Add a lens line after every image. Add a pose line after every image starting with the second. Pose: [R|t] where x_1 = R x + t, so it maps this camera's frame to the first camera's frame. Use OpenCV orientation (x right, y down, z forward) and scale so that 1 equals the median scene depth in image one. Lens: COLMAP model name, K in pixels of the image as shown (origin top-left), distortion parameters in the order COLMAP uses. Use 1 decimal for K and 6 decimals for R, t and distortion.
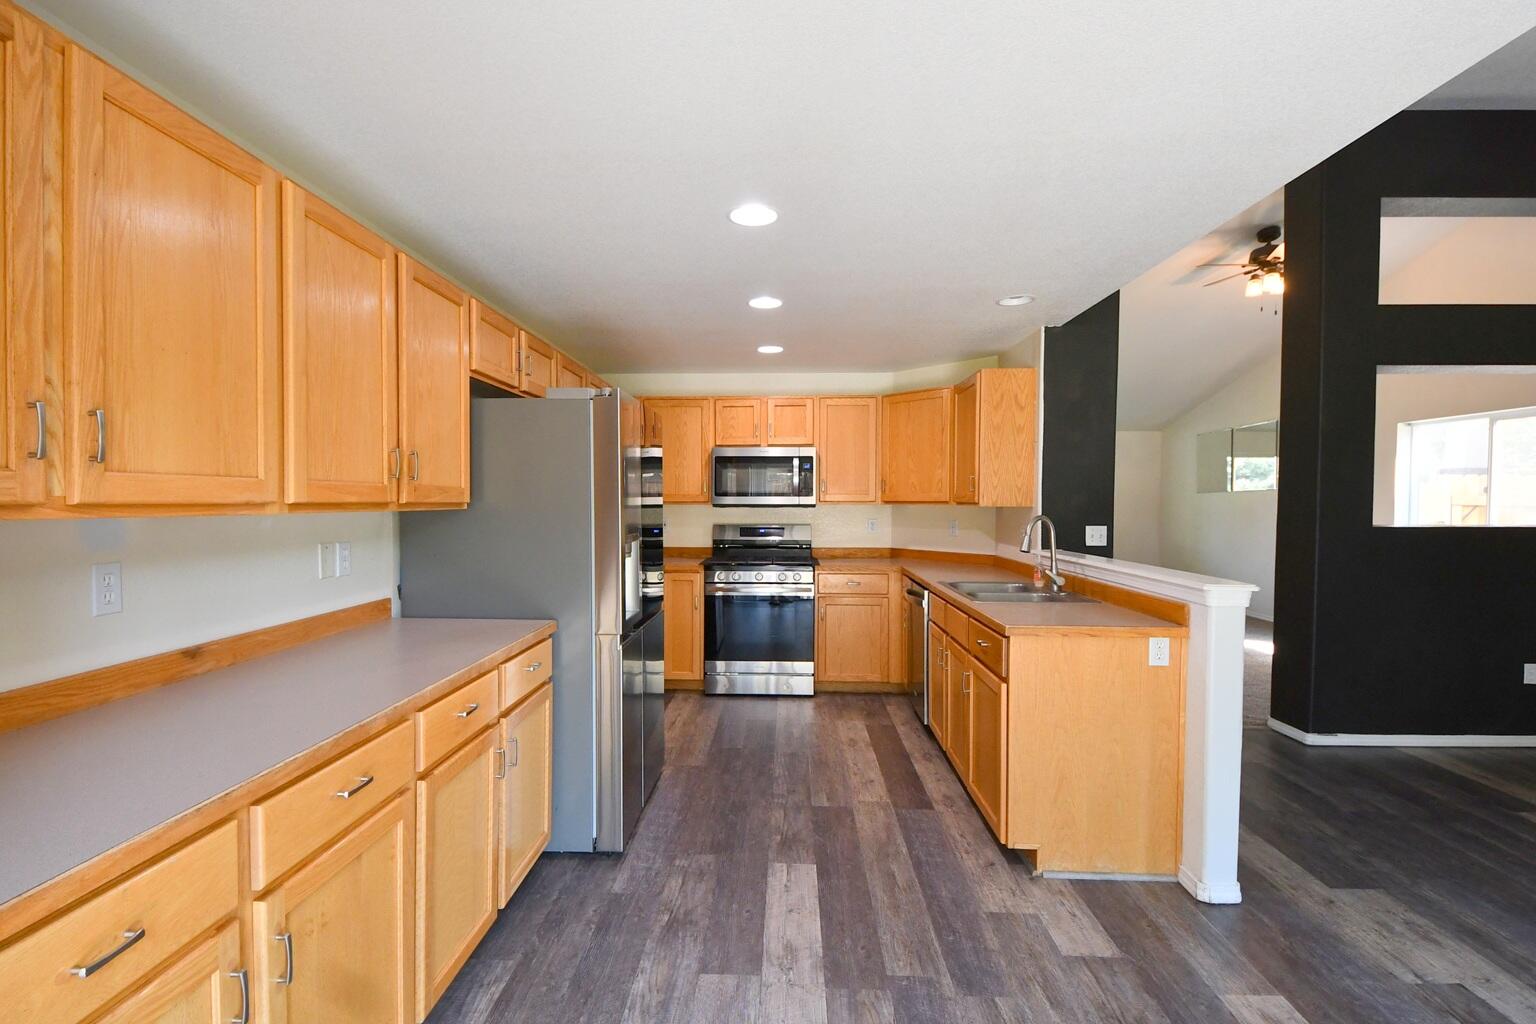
lens RADIAL K [[719.7, 0, 781.0], [0, 719.7, 517.2], [0, 0, 1]] dist [-0.004386, -0.002644]
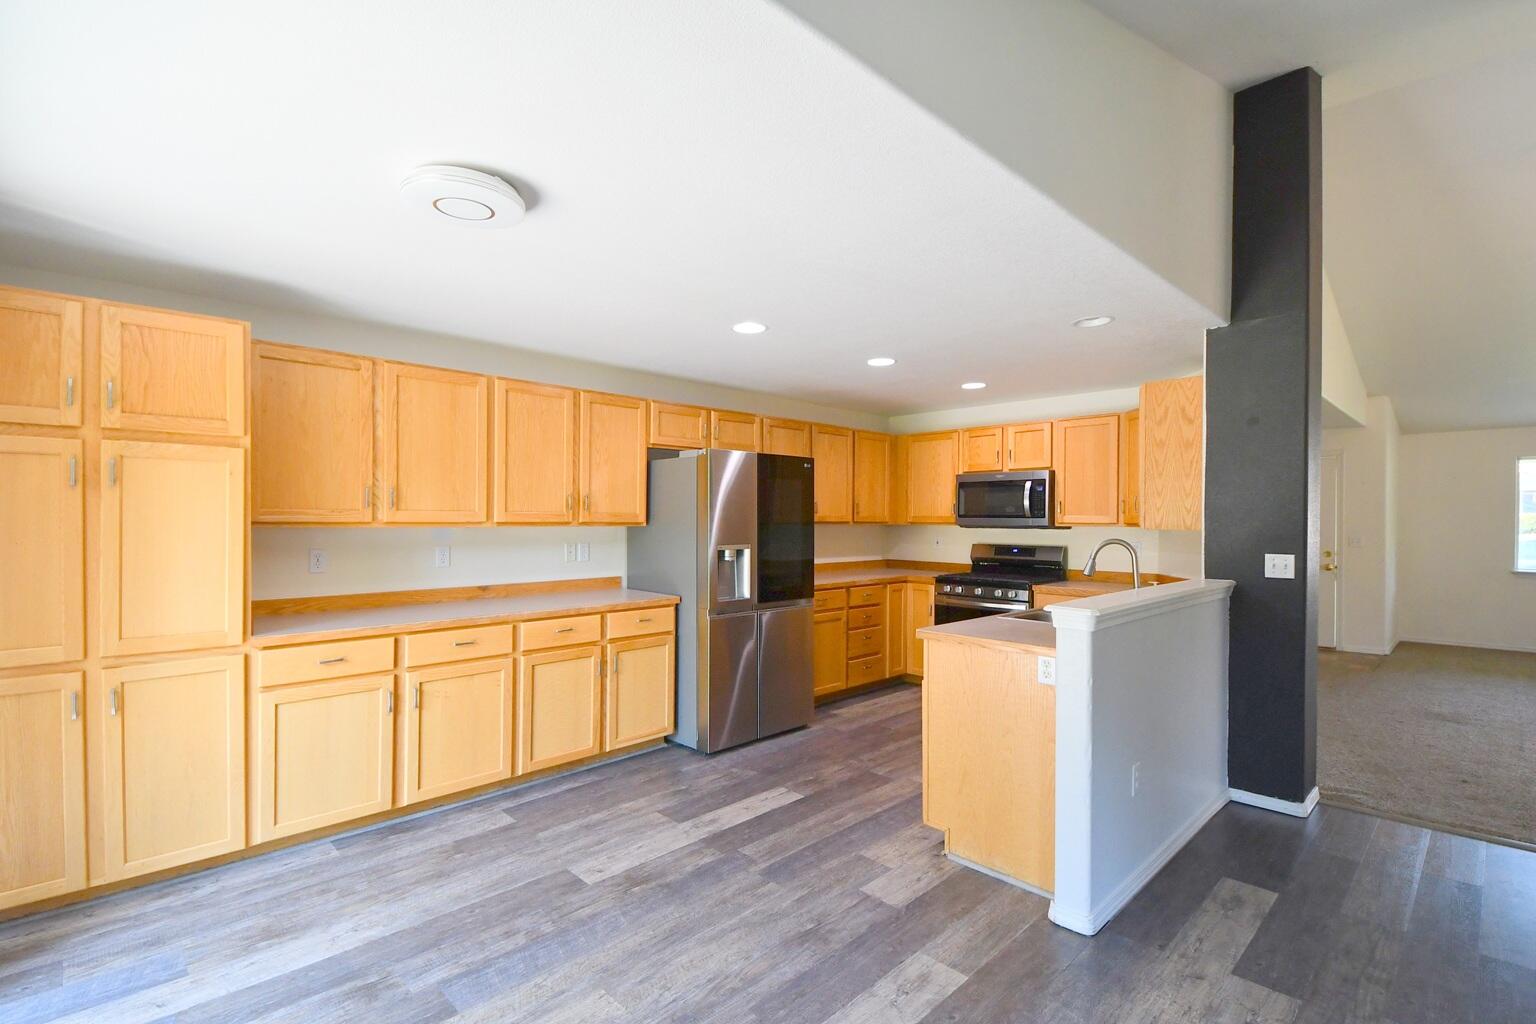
lens RADIAL K [[719.7, 0, 780.6], [0, 719.7, 513.6], [0, 0, 1]] dist [-0.004386, -0.002644]
pose [[0.730249, -0.003537, -0.683172, 0.951133], [-0.019177, 0.999486, -0.025674, -0.003685], [0.682911, 0.031850, 0.729806, -0.016368]]
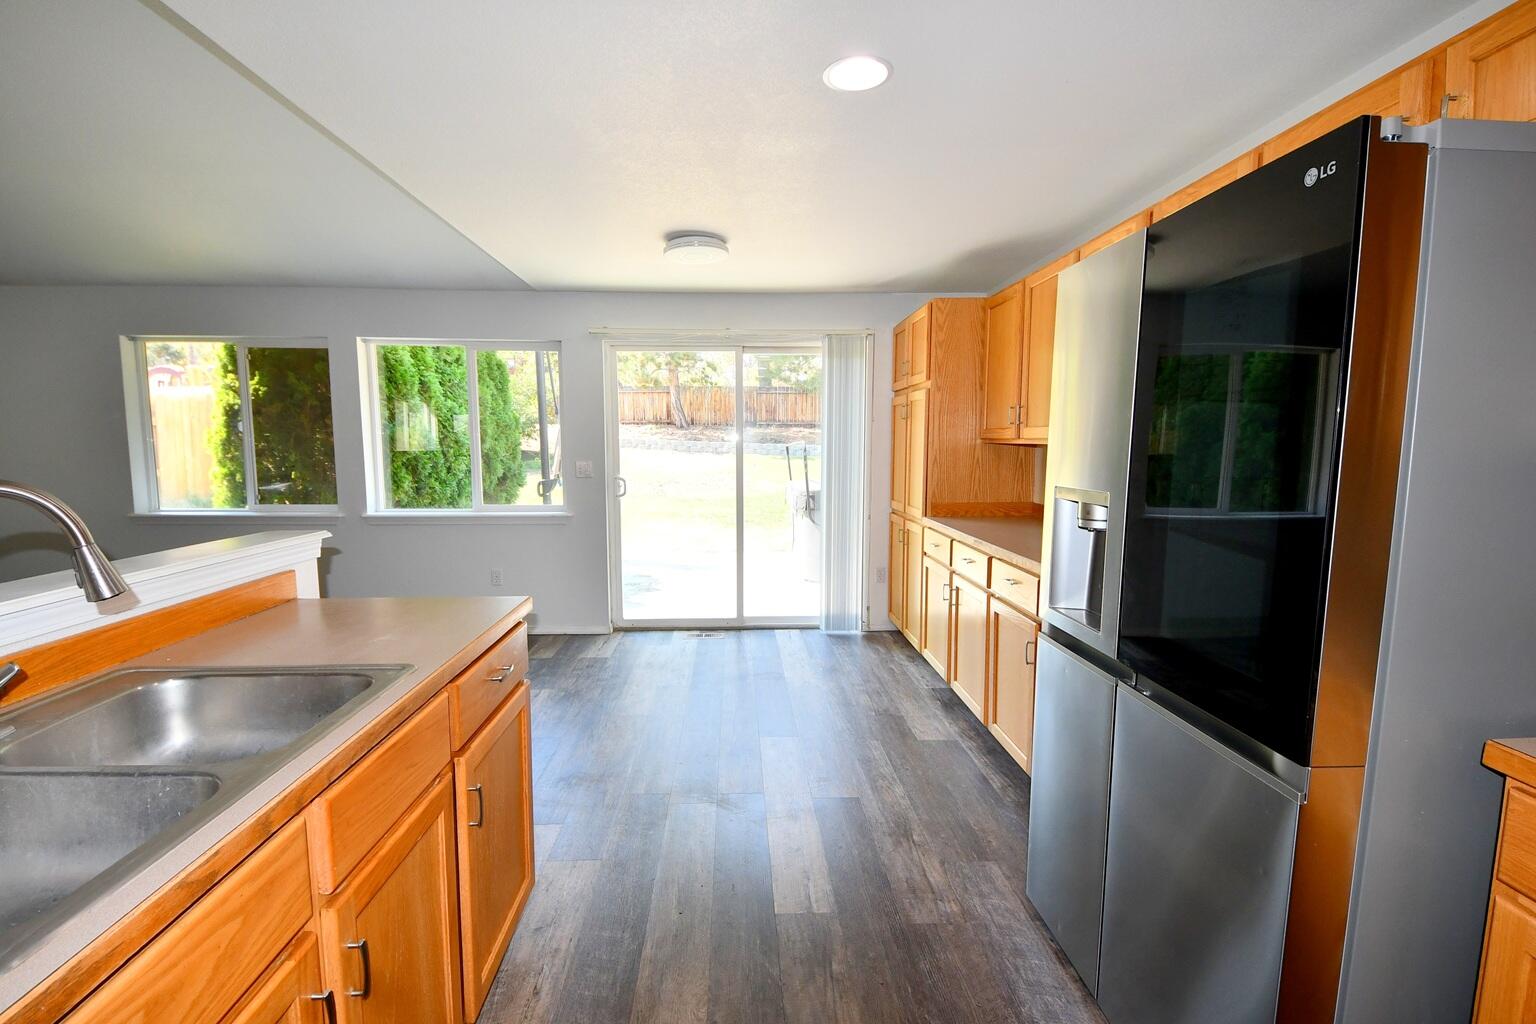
lens RADIAL K [[719.7, 0, 757.1], [0, 719.7, 516.4], [0, 0, 1]] dist [-0.004386, -0.002644]
pose [[-0.998849, -0.008251, -0.047259, 0.109428], [-0.014471, 0.991035, 0.132818, -0.034640], [0.045739, 0.133349, -0.990013, 1.743058]]
